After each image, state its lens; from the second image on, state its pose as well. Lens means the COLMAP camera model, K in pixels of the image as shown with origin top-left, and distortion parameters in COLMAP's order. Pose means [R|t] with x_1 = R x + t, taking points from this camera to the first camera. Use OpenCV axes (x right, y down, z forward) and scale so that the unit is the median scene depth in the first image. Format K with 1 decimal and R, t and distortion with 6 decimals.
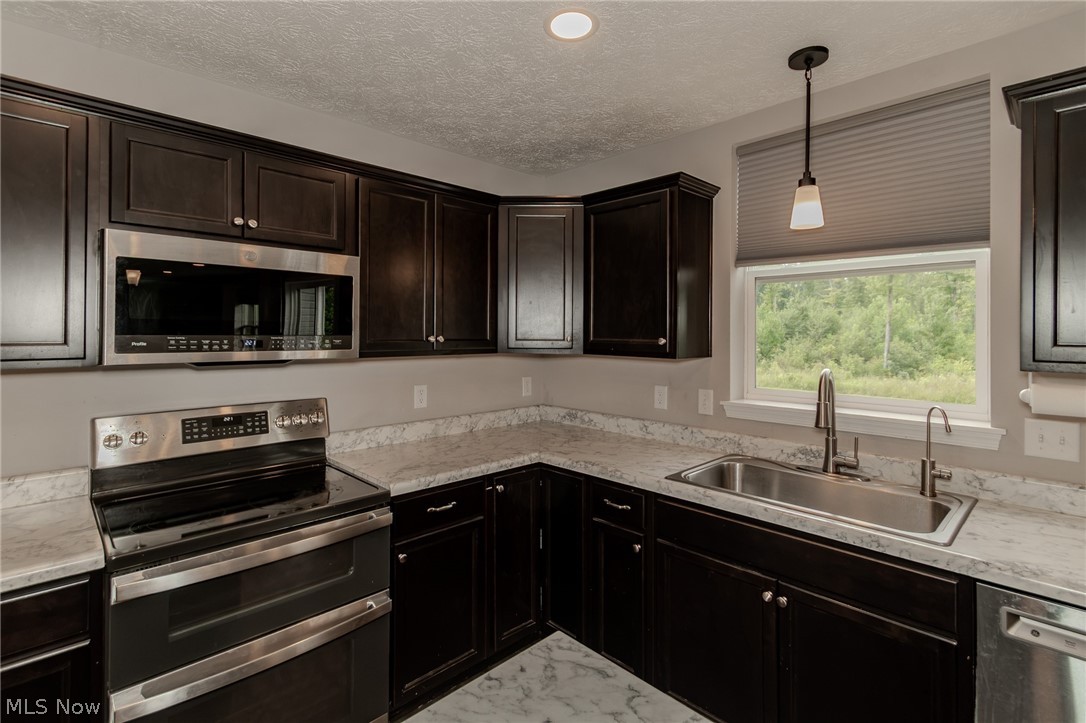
lens RADIAL K [[508.4, 0, 547.6], [0, 508.4, 330.0], [0, 0, 1]] dist [0.002269, -0.000220]
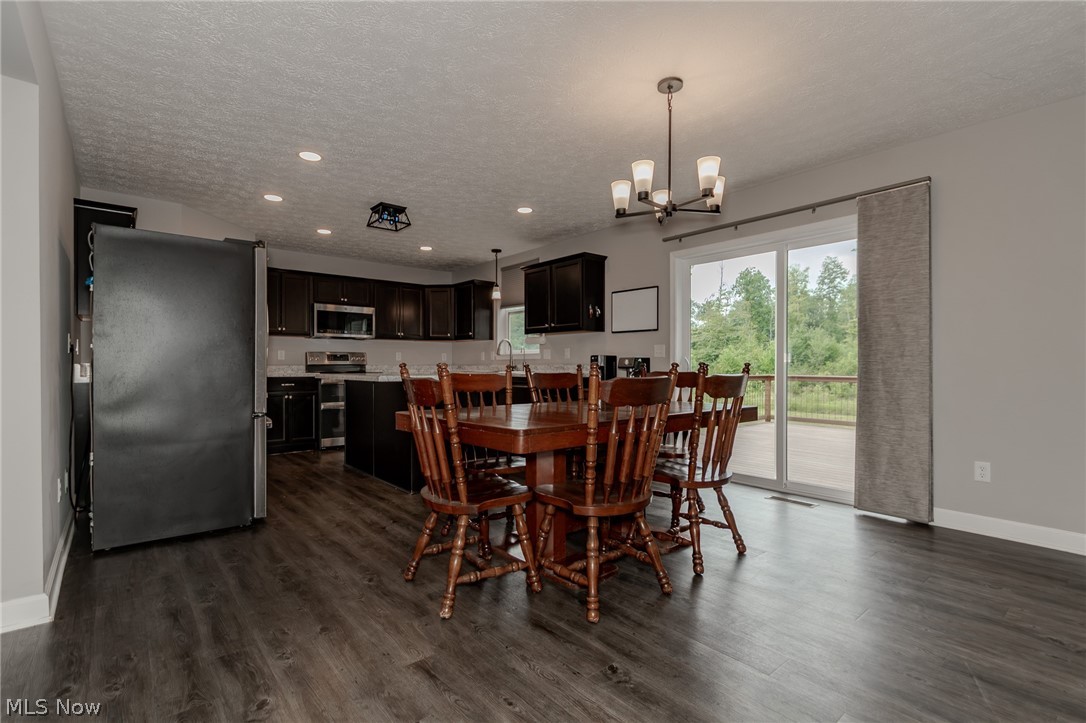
lens RADIAL K [[501.6, 0, 542.3], [0, 501.6, 369.0], [0, 0, 1]] dist [0.001664, -0.001713]
pose [[0.996748, -0.003601, -0.080498, 0.919799], [0.004444, 0.999937, 0.010290, 0.210727], [0.080456, -0.010615, 0.996702, -2.045982]]
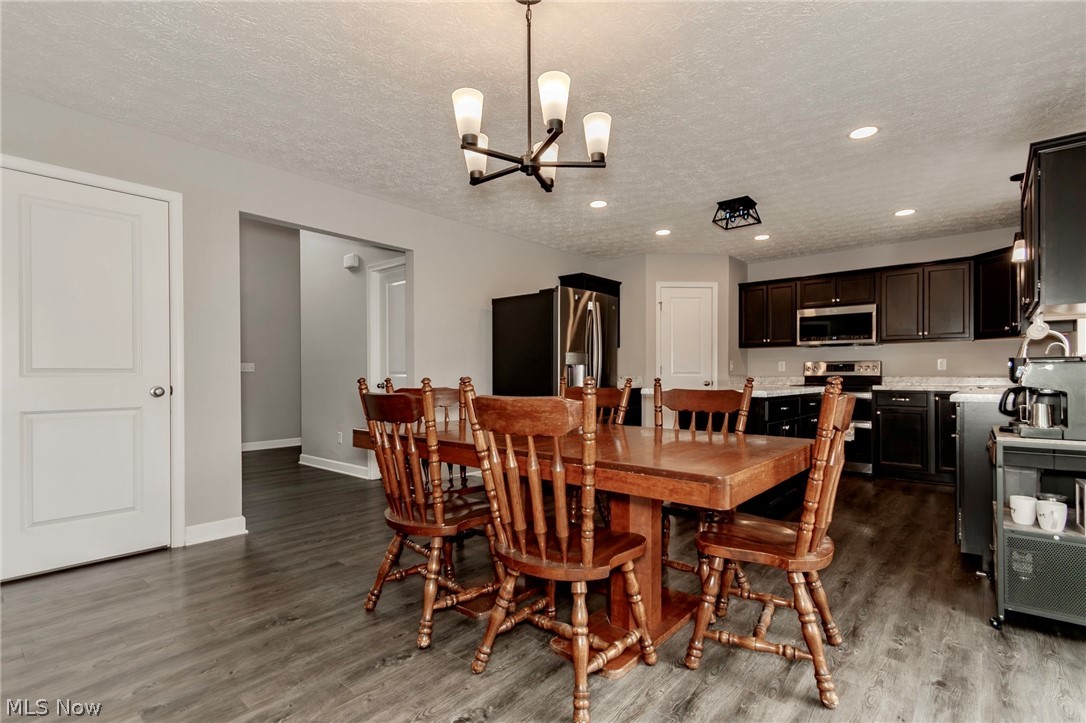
lens RADIAL K [[512.8, 0, 539.8], [0, 512.8, 374.7], [0, 0, 1]] dist [0.001922, 0.000078]
pose [[0.070437, -0.004425, -0.997506, 2.001356], [0.006662, 0.999970, -0.003965, 0.204901], [0.997494, -0.006367, 0.070465, -0.865535]]
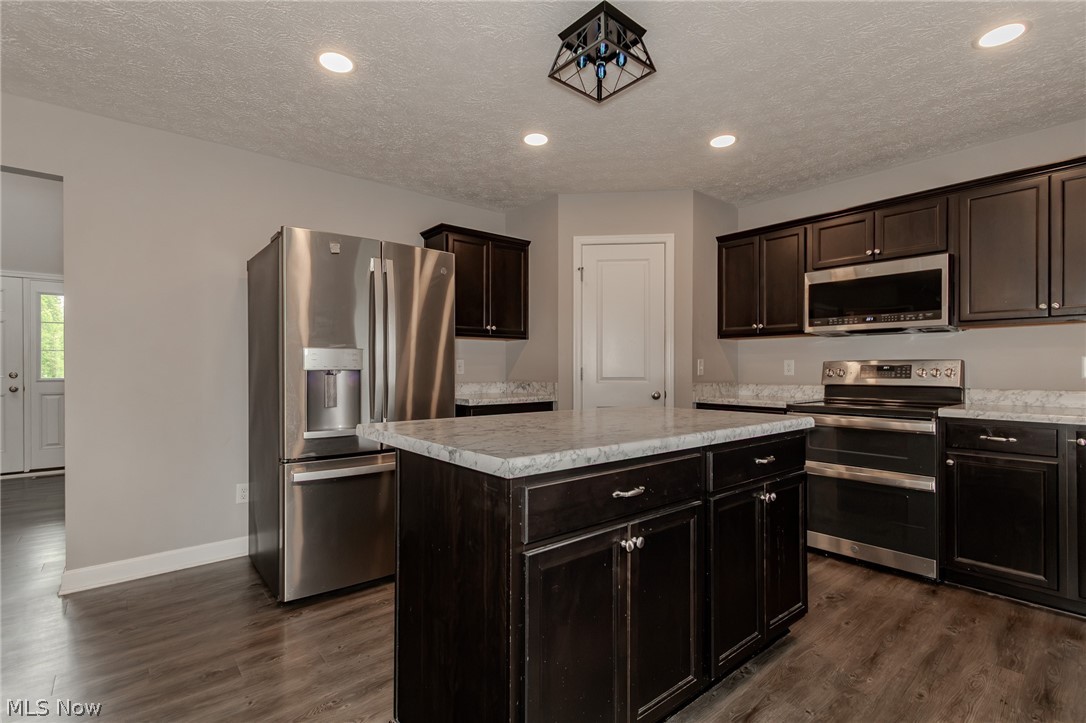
lens RADIAL K [[501.6, 0, 542.3], [0, 501.6, 369.0], [0, 0, 1]] dist [0.001664, -0.001713]
pose [[-0.085102, -0.005418, -0.996357, 1.016849], [0.004250, 0.999974, -0.005800, 0.164568], [0.996363, -0.004728, -0.085077, -0.002511]]
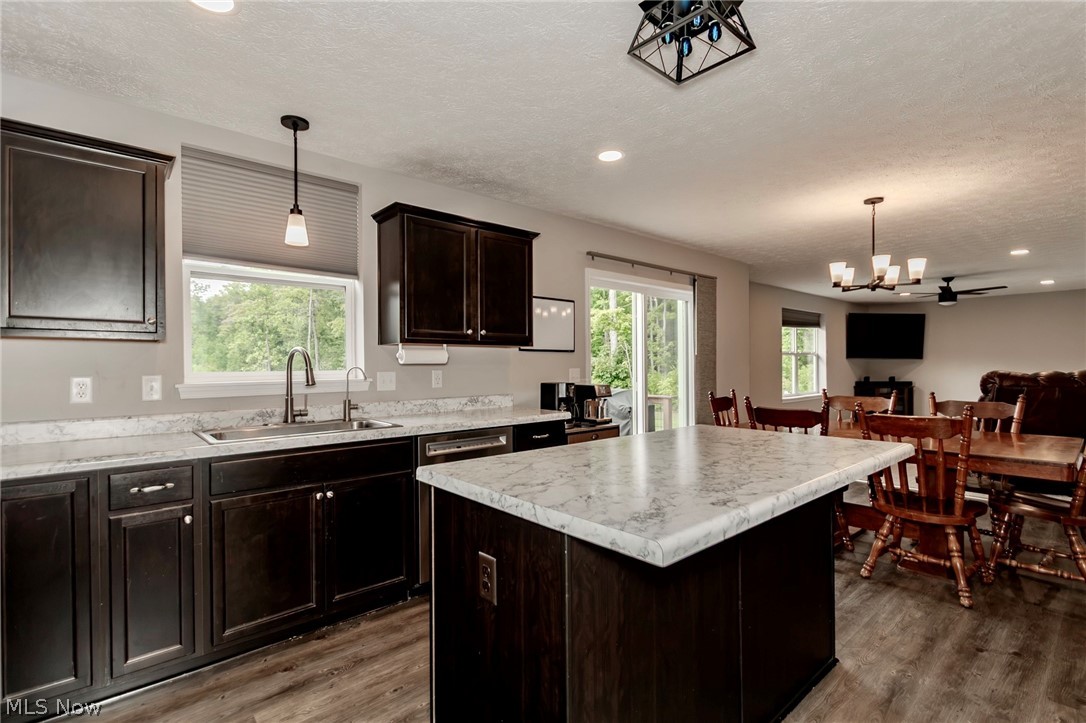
lens RADIAL K [[516.6, 0, 543.0], [0, 516.6, 361.5], [0, 0, 1]] dist [0.011430, -0.000464]
pose [[0.061215, -0.000568, 0.998124, -0.728525], [0.000103, 1.000000, 0.000562, 0.100511], [-0.998125, 0.000069, 0.061215, 0.201019]]
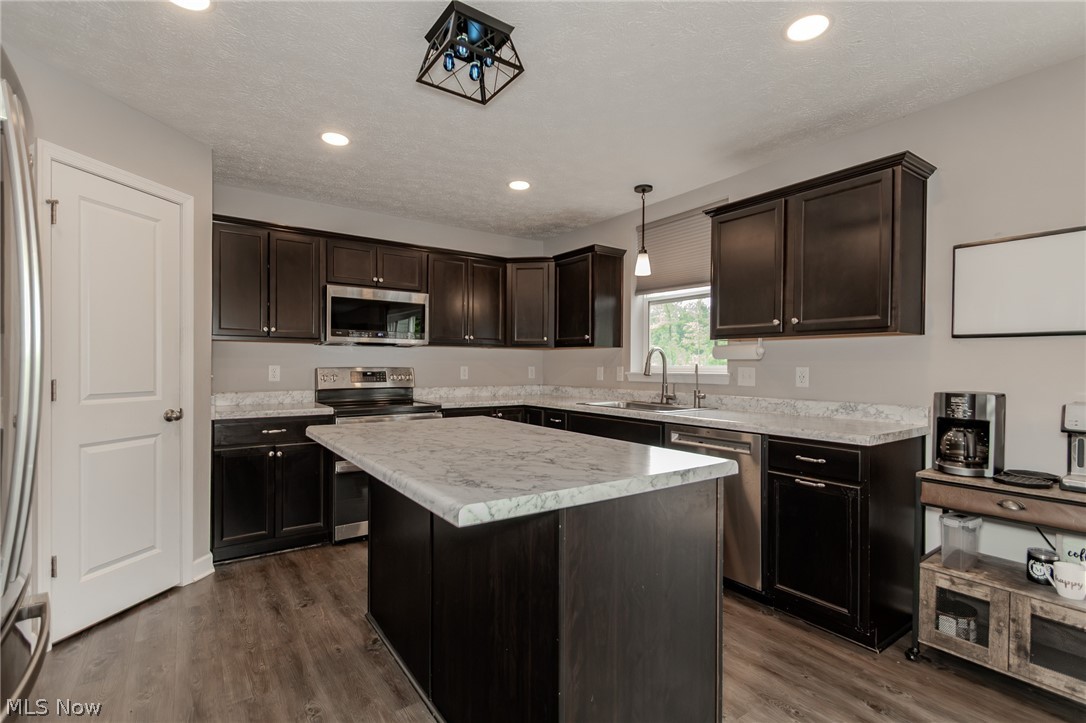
lens RADIAL K [[501.6, 0, 542.3], [0, 501.6, 369.0], [0, 0, 1]] dist [0.001664, -0.001713]
pose [[0.985712, 0.002951, -0.168413, 0.376407], [-0.001113, 0.999939, 0.011010, 0.118868], [0.168435, -0.010665, 0.985655, -0.815592]]
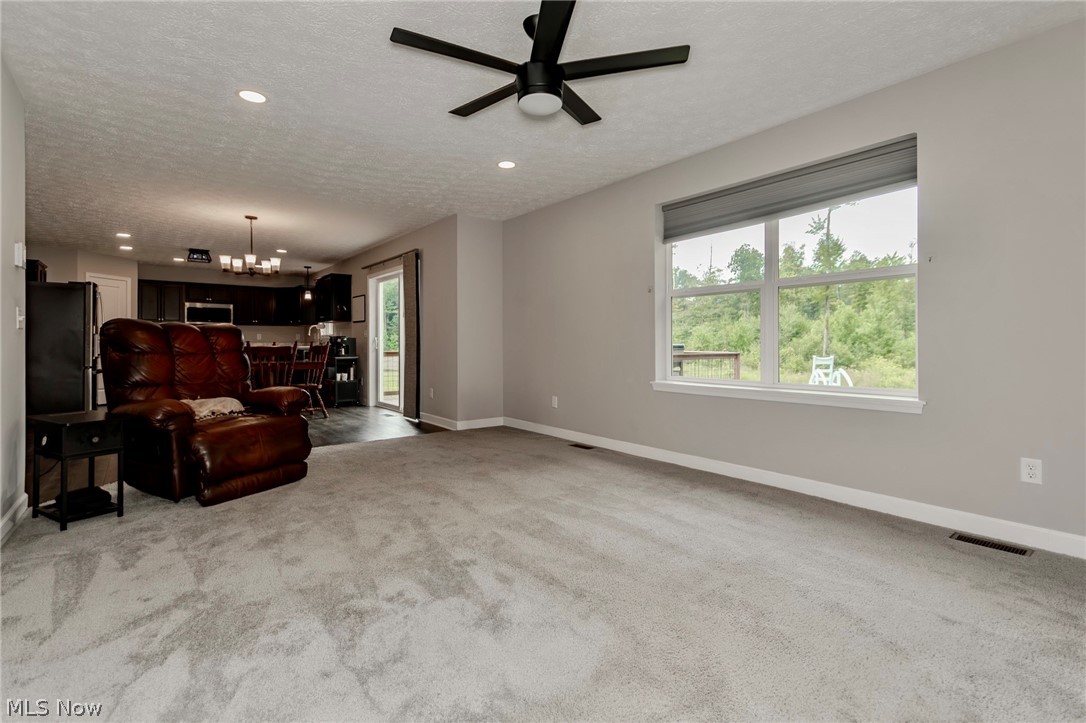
lens RADIAL K [[508.4, 0, 547.6], [0, 508.4, 330.0], [0, 0, 1]] dist [0.002269, -0.000220]
pose [[0.994387, -0.009276, -0.105395, 2.972760], [0.007133, 0.999760, -0.020693, 0.213003], [0.105562, 0.019825, 0.994215, -3.353605]]
